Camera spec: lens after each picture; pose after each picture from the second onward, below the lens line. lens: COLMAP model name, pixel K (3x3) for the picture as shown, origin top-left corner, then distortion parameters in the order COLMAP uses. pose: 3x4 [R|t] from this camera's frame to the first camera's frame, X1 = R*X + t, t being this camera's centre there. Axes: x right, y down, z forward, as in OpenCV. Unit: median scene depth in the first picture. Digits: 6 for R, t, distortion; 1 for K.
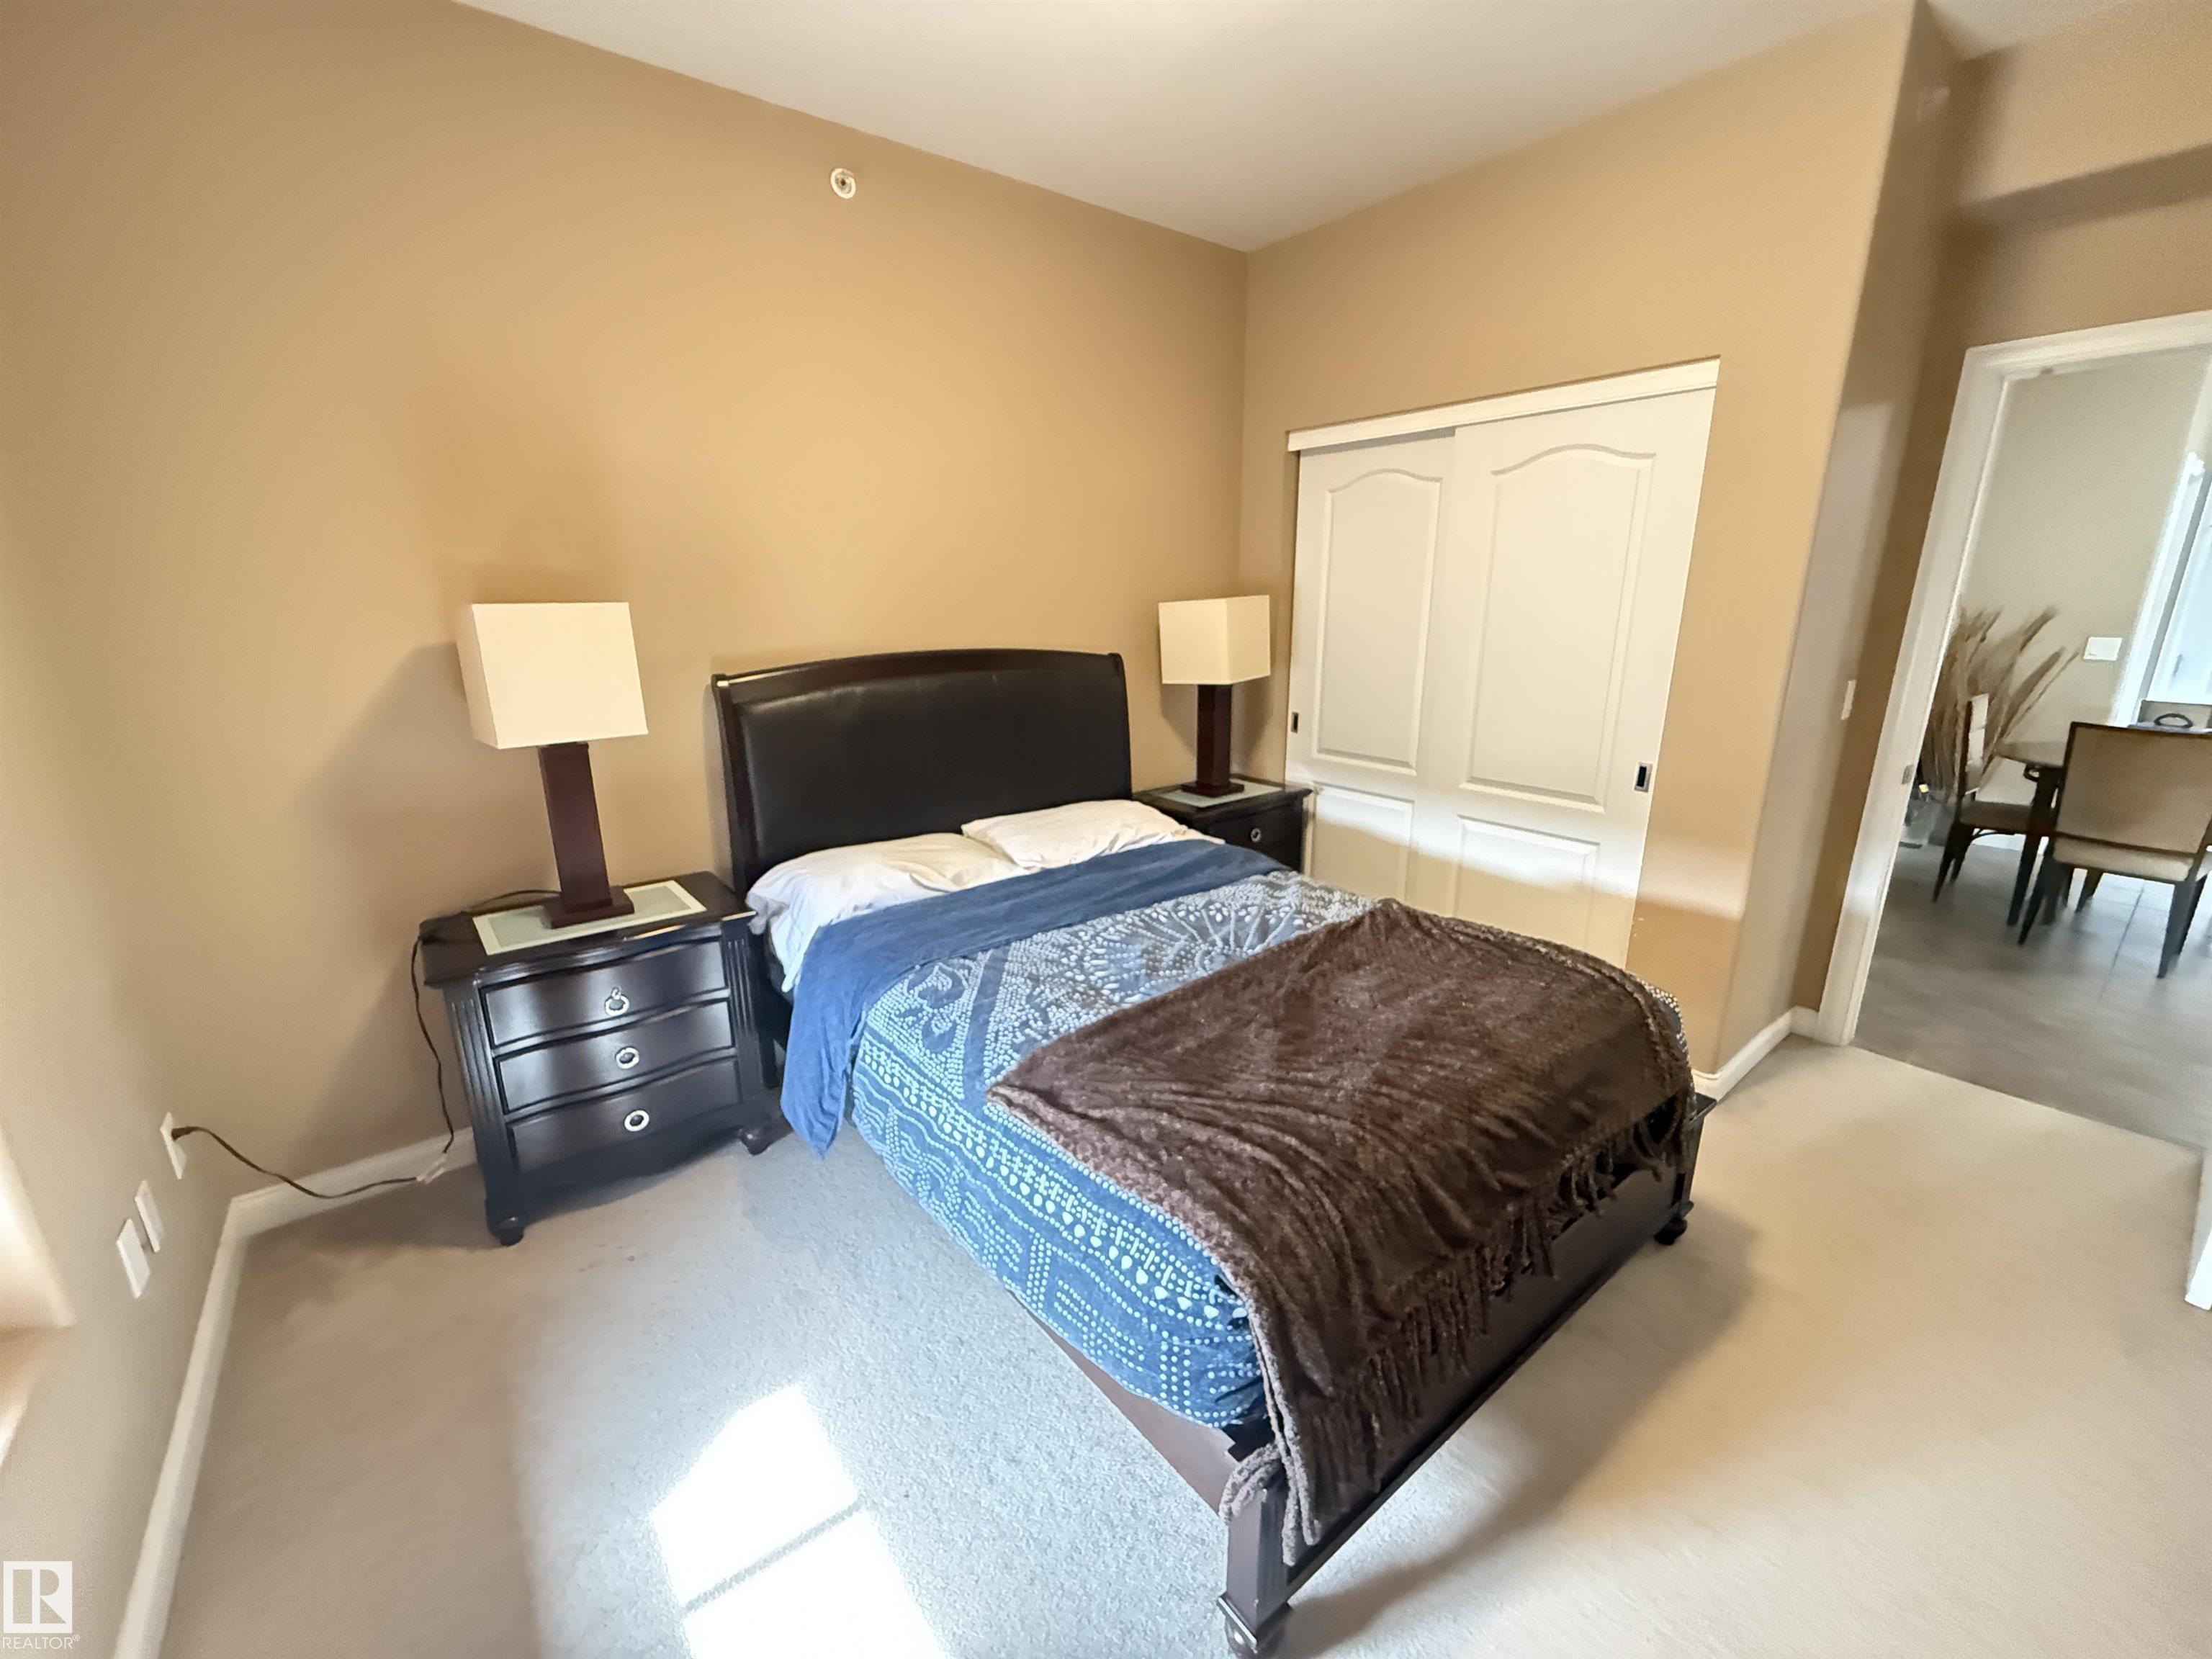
lens RADIAL K [[886.0, 0, 1106.0], [0, 886.0, 829.5], [0, 0, 1]] dist [0.000093, 0.000028]
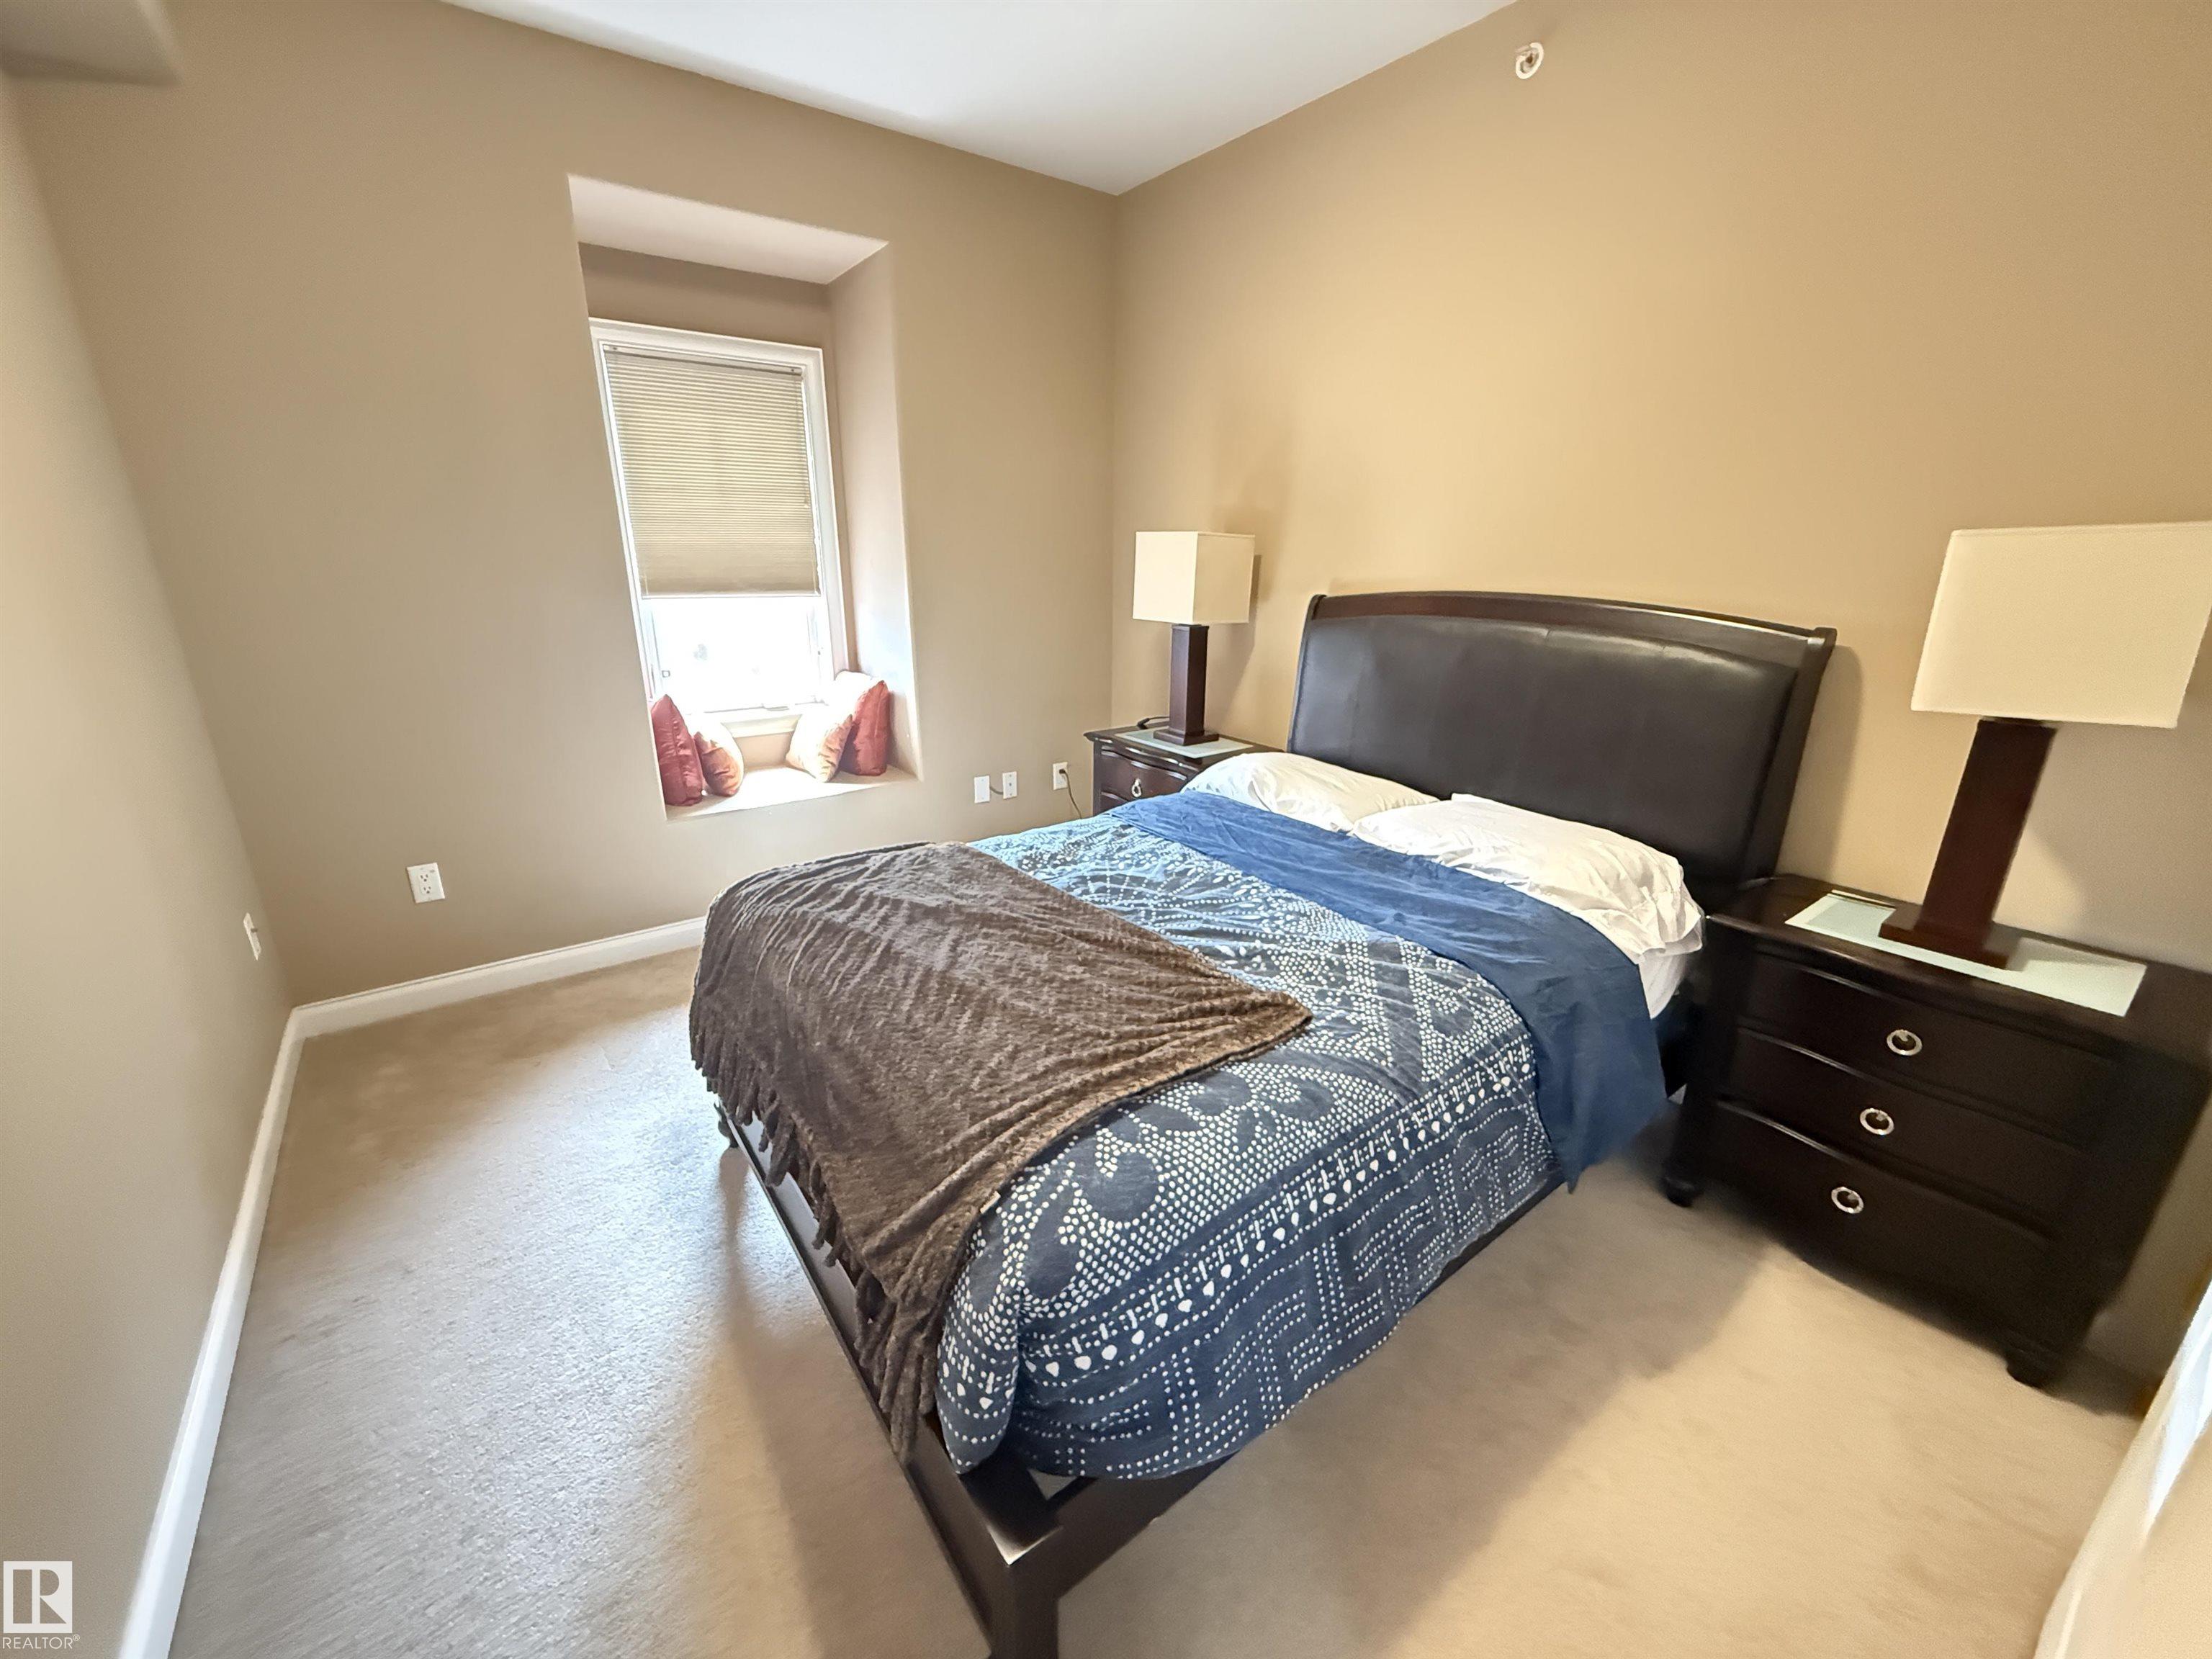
lens RADIAL K [[886.0, 0, 1106.0], [0, 886.0, 829.5], [0, 0, 1]] dist [0.000093, 0.000028]
pose [[-0.035352, 0.302753, -0.952413, 0.825541], [-0.266316, 0.915694, 0.300965, -0.171714], [0.963237, 0.264283, 0.048257, 0.757506]]
